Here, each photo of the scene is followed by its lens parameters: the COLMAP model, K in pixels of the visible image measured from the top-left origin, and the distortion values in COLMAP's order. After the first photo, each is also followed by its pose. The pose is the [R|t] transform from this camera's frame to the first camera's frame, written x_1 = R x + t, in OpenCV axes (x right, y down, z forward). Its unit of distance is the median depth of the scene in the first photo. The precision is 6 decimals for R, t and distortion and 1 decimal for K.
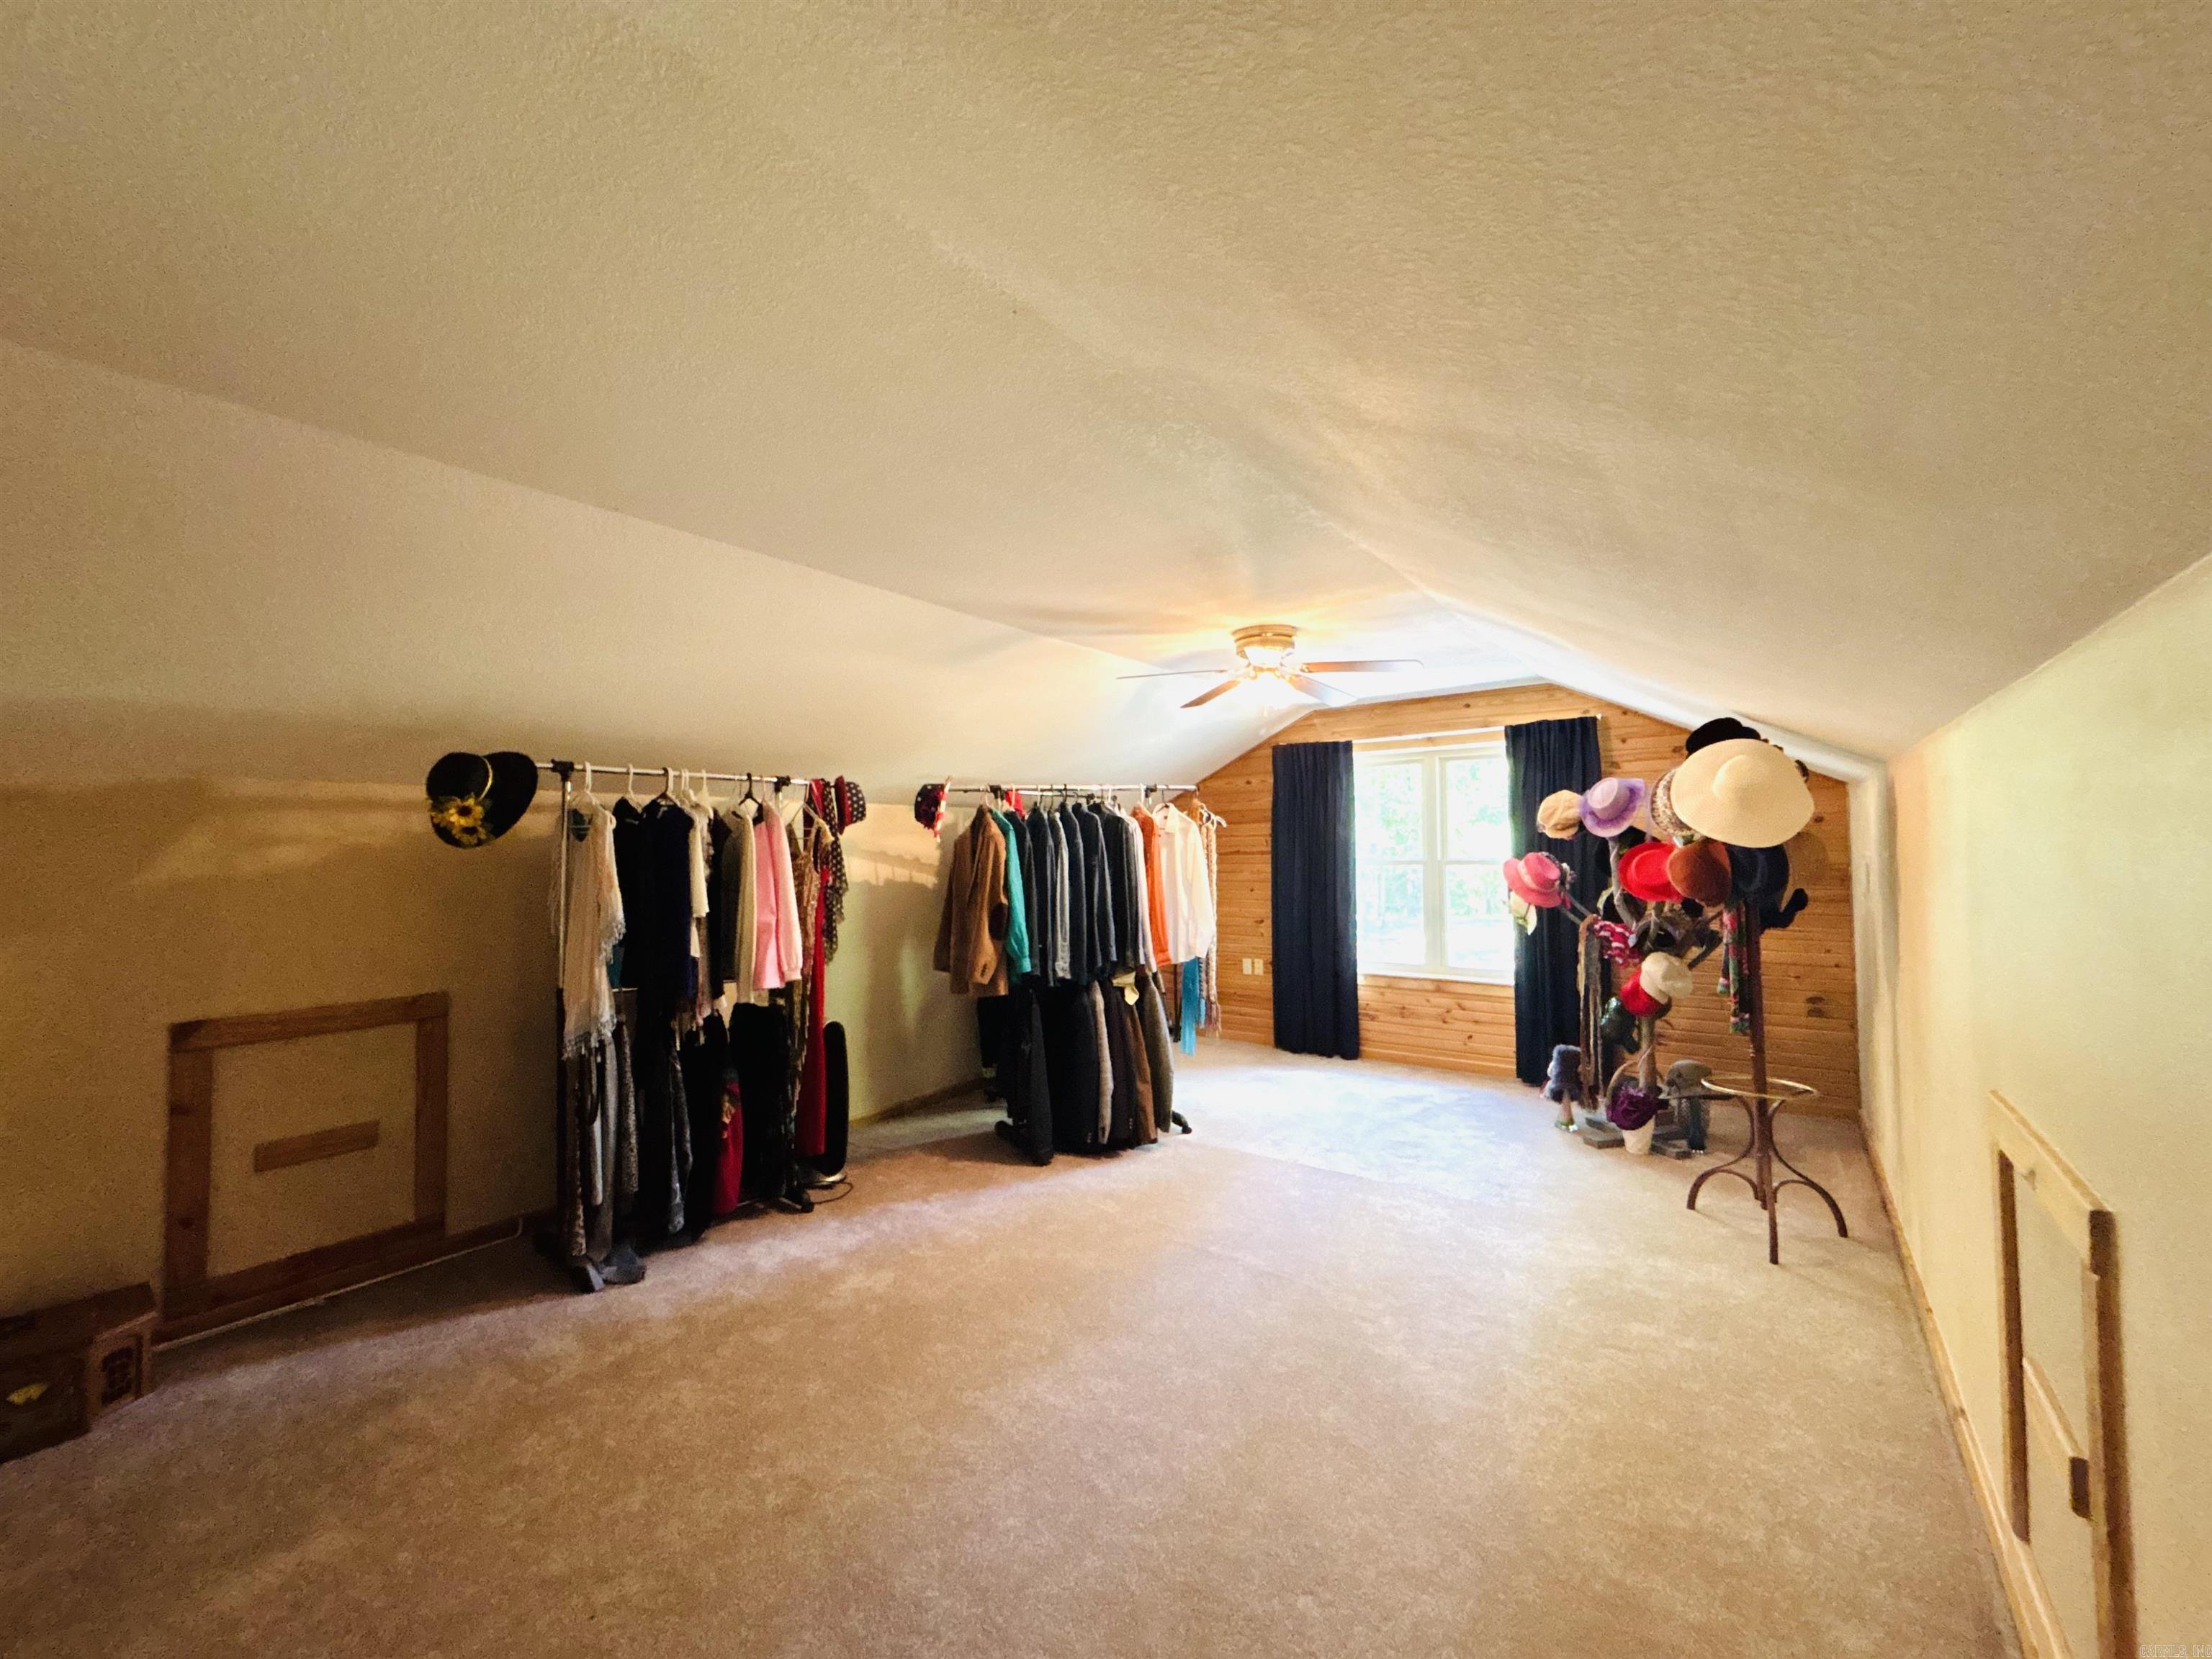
lens RADIAL K [[899.5, 0, 1099.7], [0, 899.5, 826.4], [0, 0, 1]] dist [-0.000706, -0.000465]
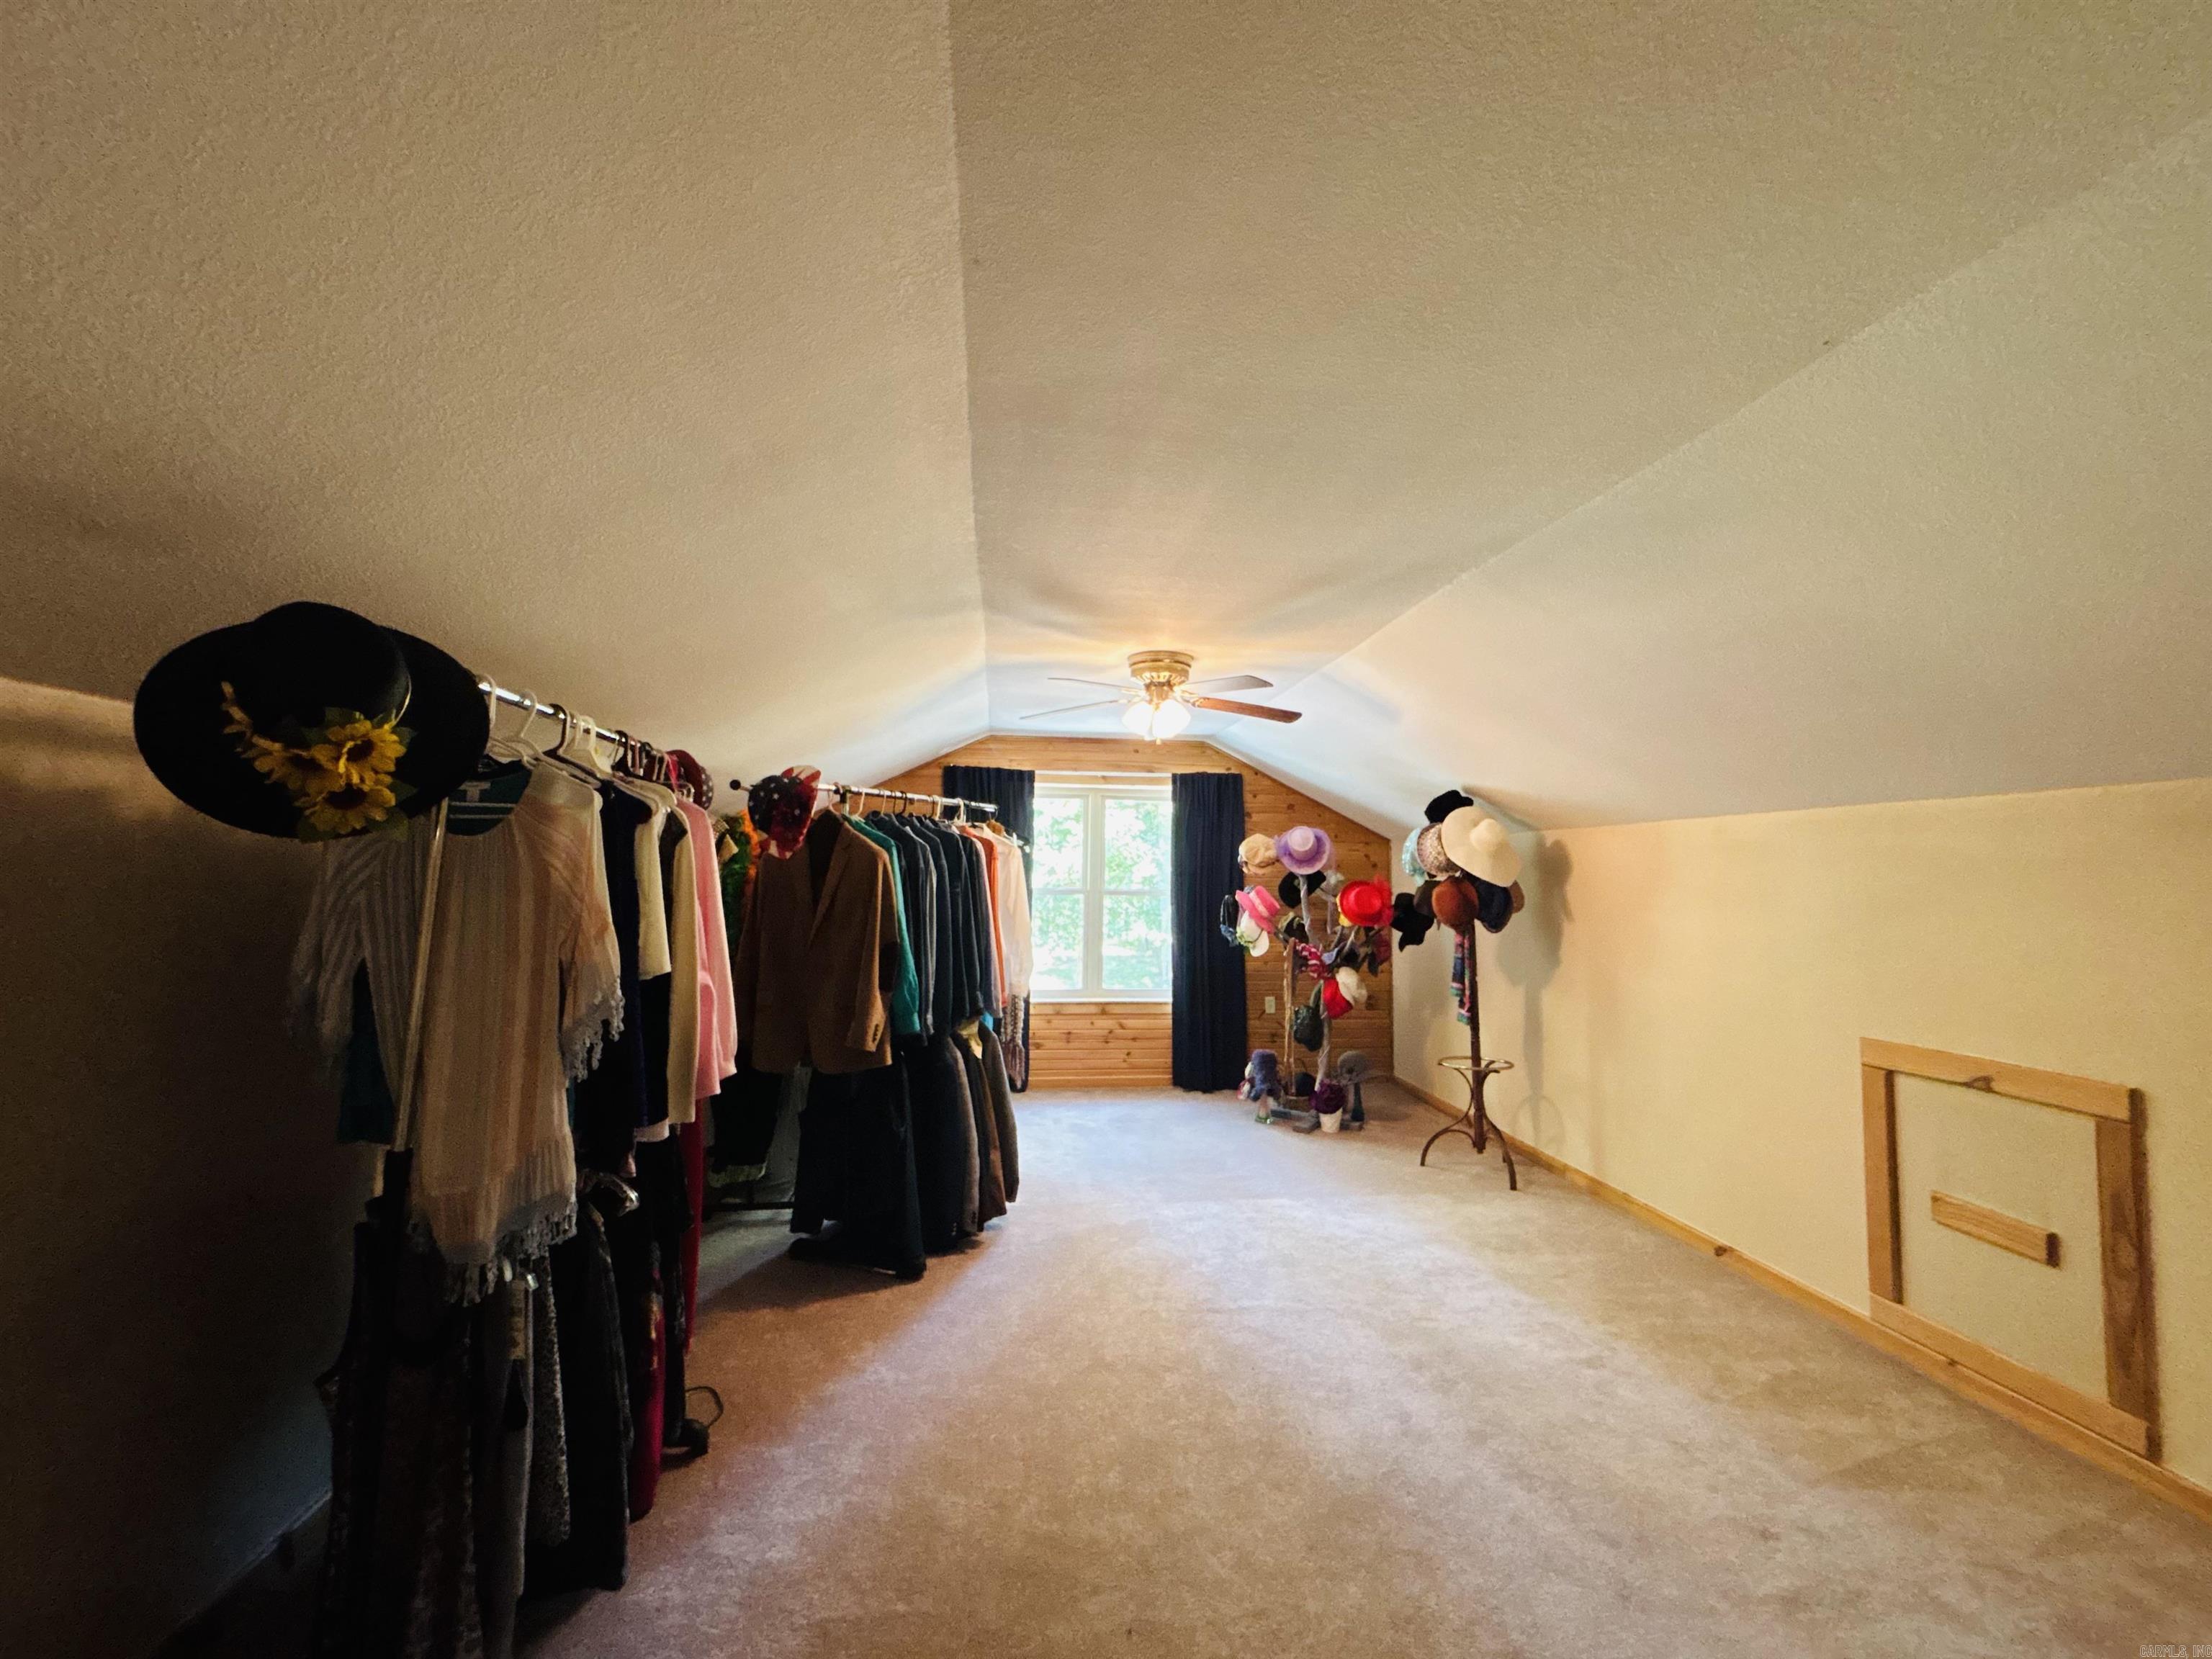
lens RADIAL K [[893.8, 0, 1104.4], [0, 893.8, 820.4], [0, 0, 1]] dist [0.000734, -0.000767]
pose [[0.721333, 0.067691, 0.689272, -0.454738], [-0.042982, 0.997669, -0.052997, 0.013307], [-0.691253, 0.008602, 0.722562, 0.290684]]
